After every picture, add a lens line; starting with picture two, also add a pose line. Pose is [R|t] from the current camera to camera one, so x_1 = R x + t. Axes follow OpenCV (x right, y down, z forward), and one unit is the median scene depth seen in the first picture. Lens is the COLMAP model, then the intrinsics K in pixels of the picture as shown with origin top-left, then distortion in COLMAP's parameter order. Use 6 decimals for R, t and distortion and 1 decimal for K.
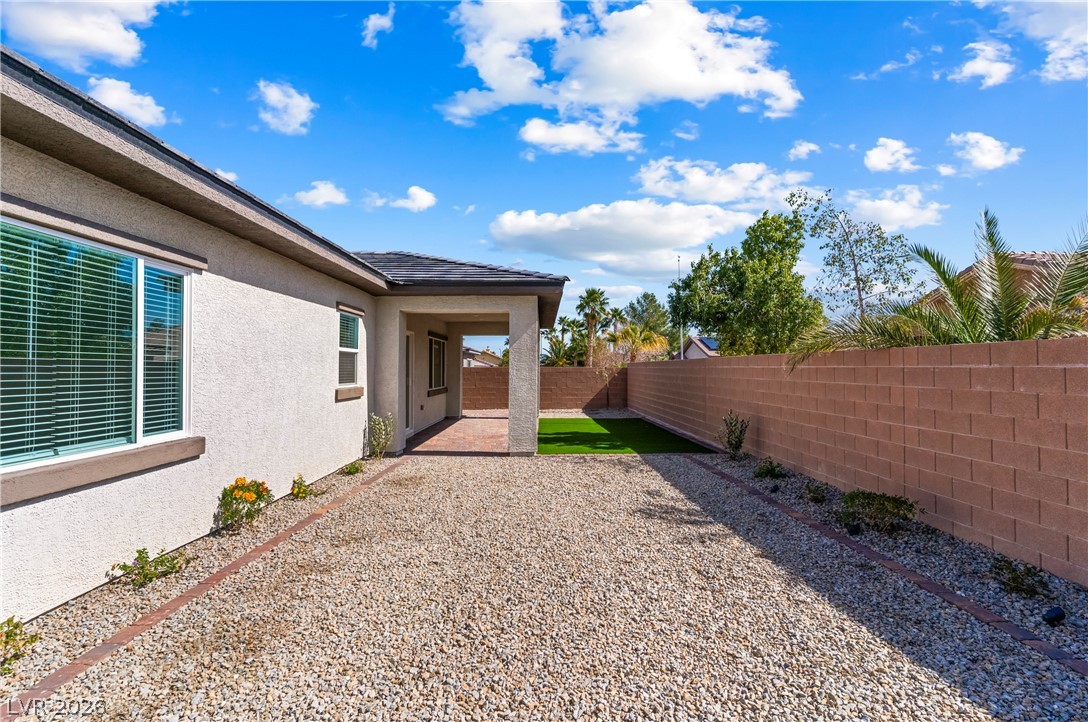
lens RADIAL K [[515.7, 0, 553.6], [0, 515.7, 361.0], [0, 0, 1]] dist [-0.000818, -0.000444]
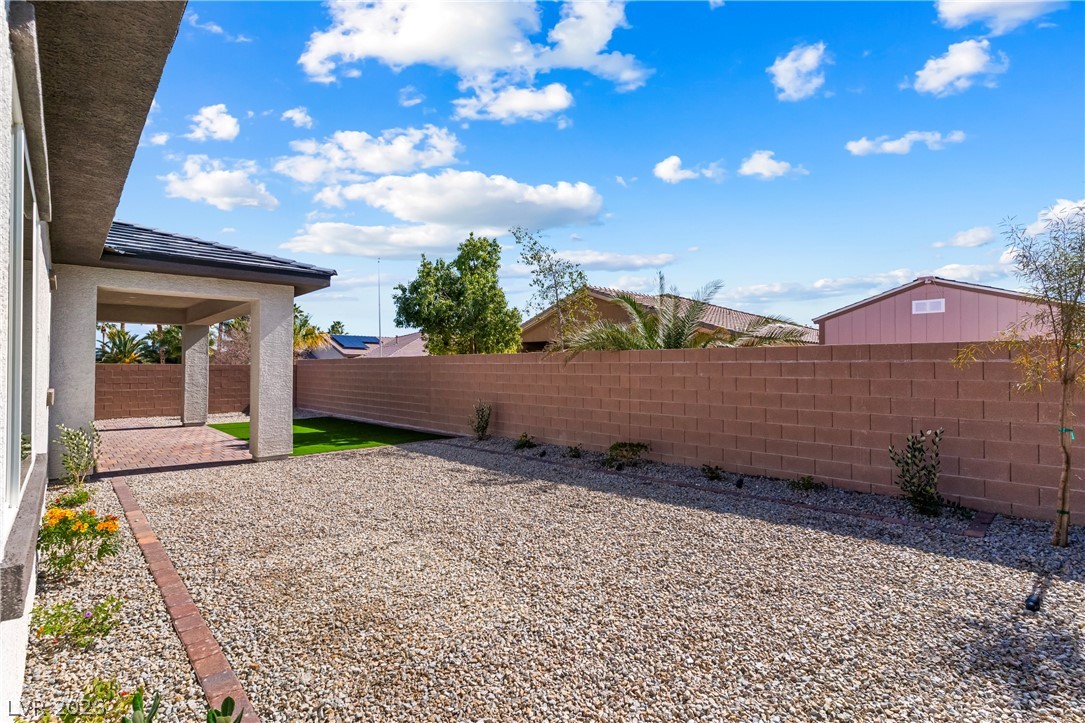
lens RADIAL K [[514.3, 0, 552.1], [0, 514.3, 361.5], [0, 0, 1]] dist [-0.000818, -0.000444]
pose [[0.740933, 0.006939, 0.671543, -0.315658], [-0.009017, 0.999959, -0.000384, 0.005971], [-0.671518, -0.005771, 0.740966, -0.003542]]
